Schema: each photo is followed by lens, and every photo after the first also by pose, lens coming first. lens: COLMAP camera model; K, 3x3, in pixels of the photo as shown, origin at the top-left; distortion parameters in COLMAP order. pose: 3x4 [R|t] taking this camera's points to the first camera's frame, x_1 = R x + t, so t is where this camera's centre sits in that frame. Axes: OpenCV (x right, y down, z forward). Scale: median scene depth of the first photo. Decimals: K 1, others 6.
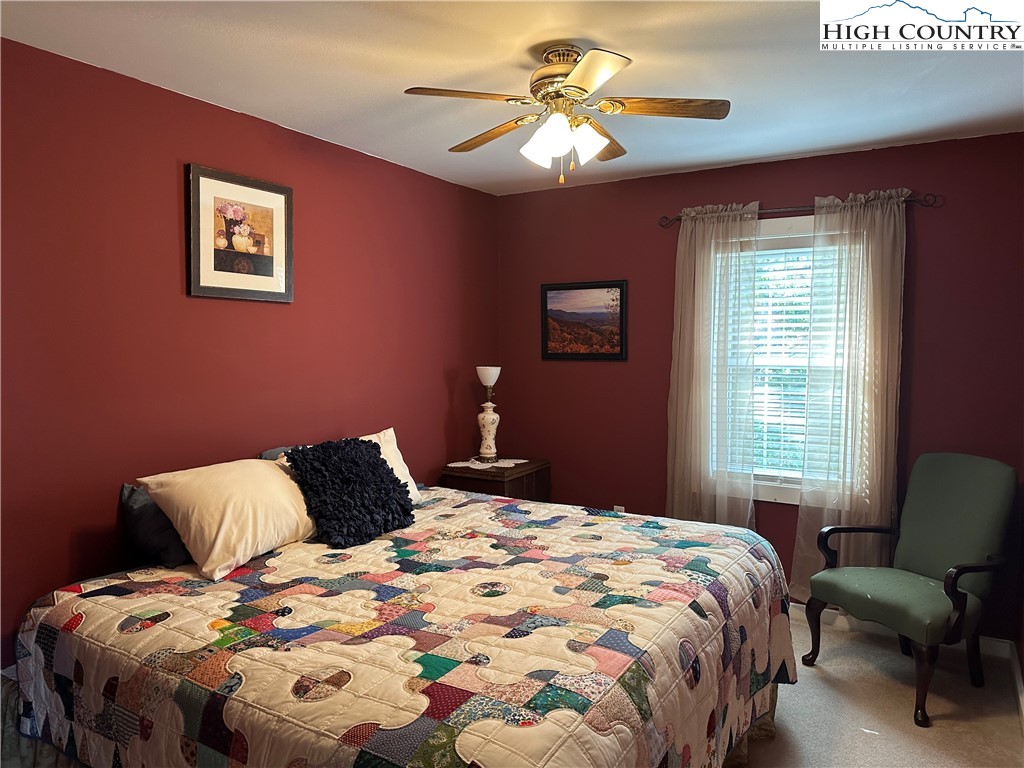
lens RADIAL K [[721.8, 0, 504.7], [0, 721.8, 378.7], [0, 0, 1]] dist [0.120762, -0.245546]
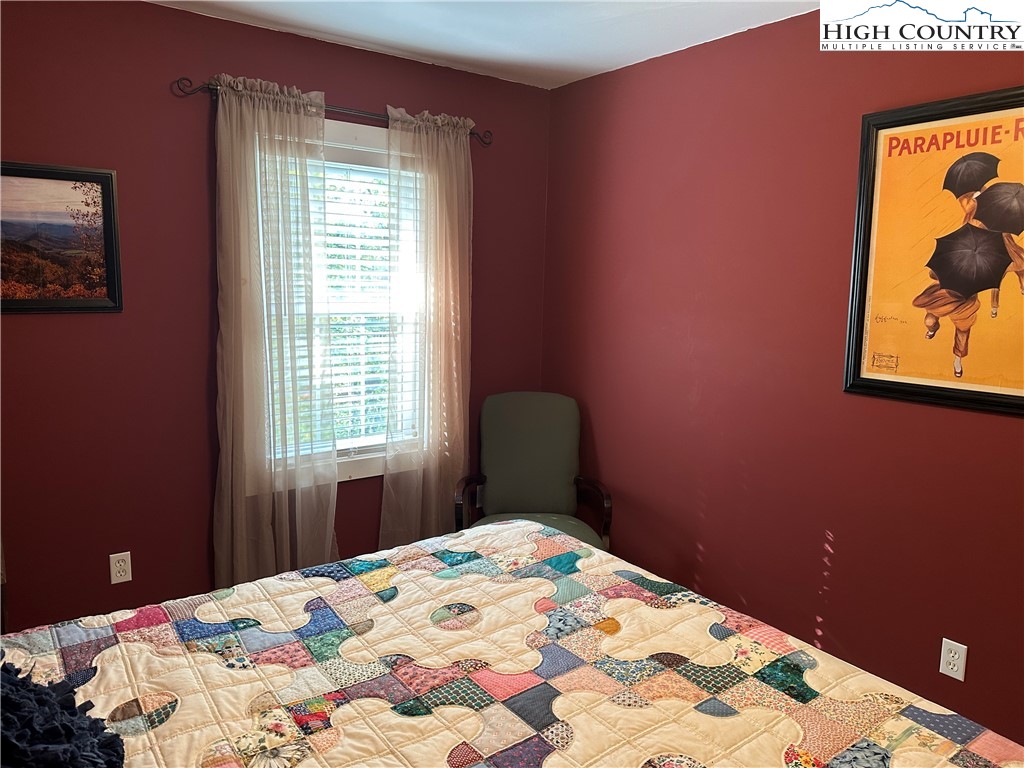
lens RADIAL K [[719.3, 0, 541.5], [0, 719.3, 369.0], [0, 0, 1]] dist [0.058516, -0.064419]
pose [[0.372659, -0.114209, 0.920914, -0.375024], [0.027249, 0.993316, 0.112162, -0.050710], [-0.927568, -0.016704, 0.373280, 0.665570]]
